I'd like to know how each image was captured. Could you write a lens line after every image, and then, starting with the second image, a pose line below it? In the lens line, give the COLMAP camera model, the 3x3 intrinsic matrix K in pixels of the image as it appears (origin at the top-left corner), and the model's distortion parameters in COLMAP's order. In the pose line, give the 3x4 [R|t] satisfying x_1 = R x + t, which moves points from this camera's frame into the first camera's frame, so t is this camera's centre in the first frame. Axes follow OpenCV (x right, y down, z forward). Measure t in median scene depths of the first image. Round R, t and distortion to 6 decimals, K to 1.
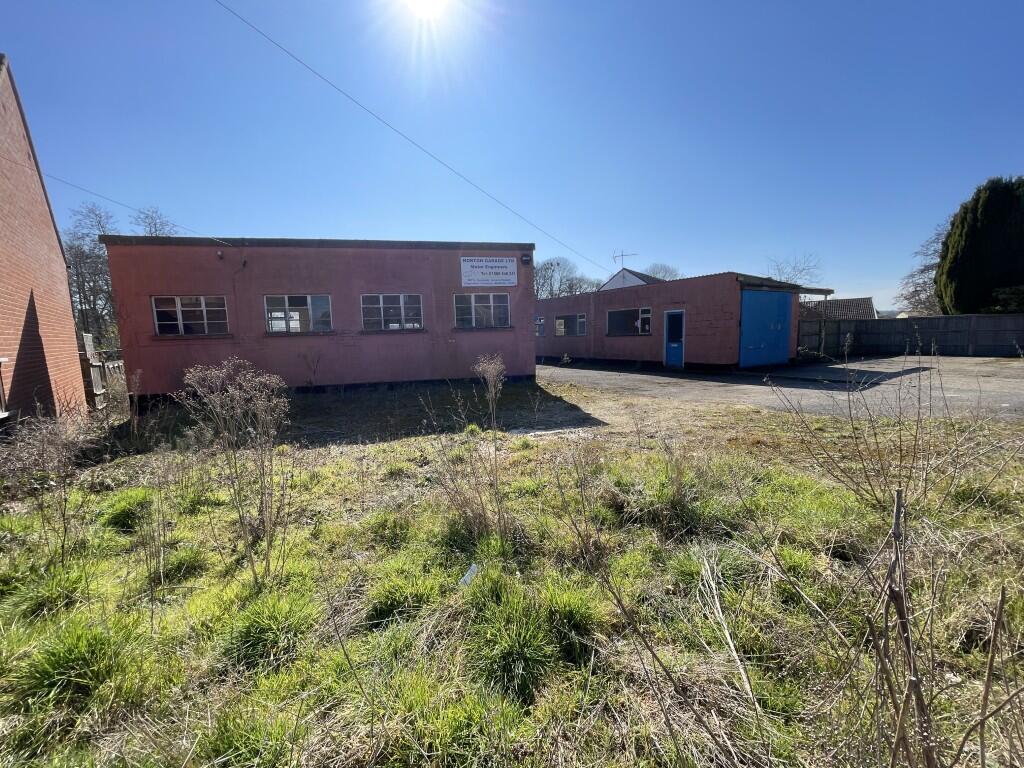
lens RADIAL K [[416.1, 0, 512.0], [0, 416.1, 386.4], [0, 0, 1]] dist [-0.001233, 0.000683]
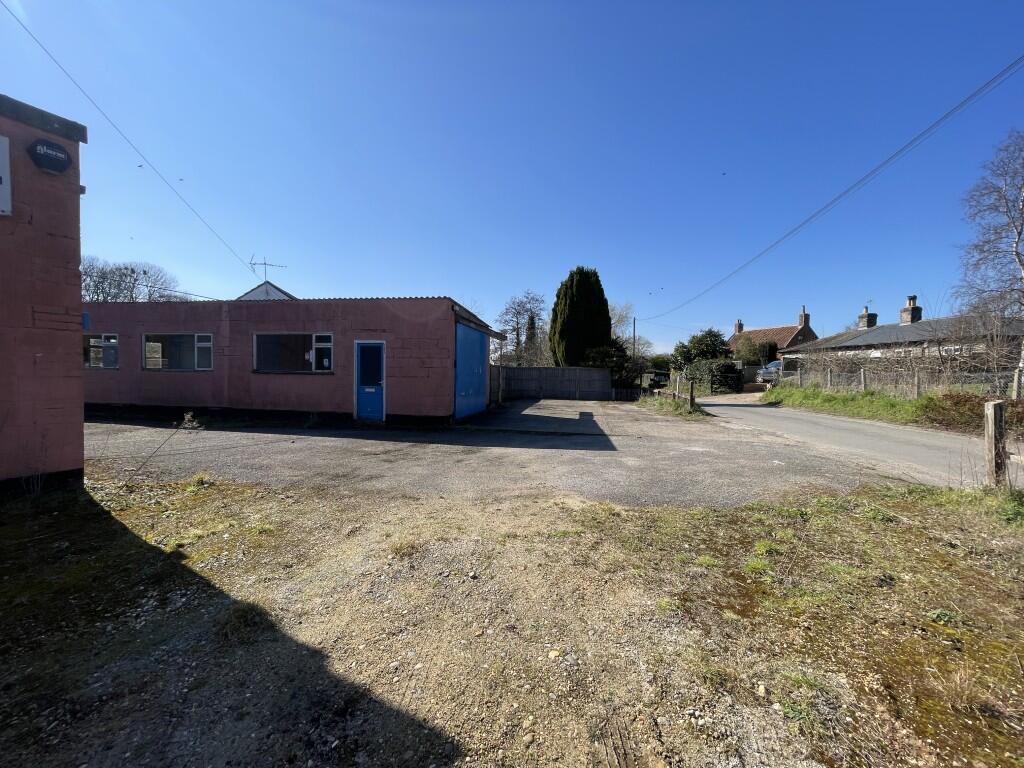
lens RADIAL K [[416.1, 0, 508.5], [0, 416.1, 382.0], [0, 0, 1]] dist [-0.001233, 0.000683]
pose [[0.672909, 0.022606, 0.739380, 0.026432], [0.055970, 0.995112, -0.081364, -0.038685], [-0.737605, 0.096134, 0.668355, 0.332559]]
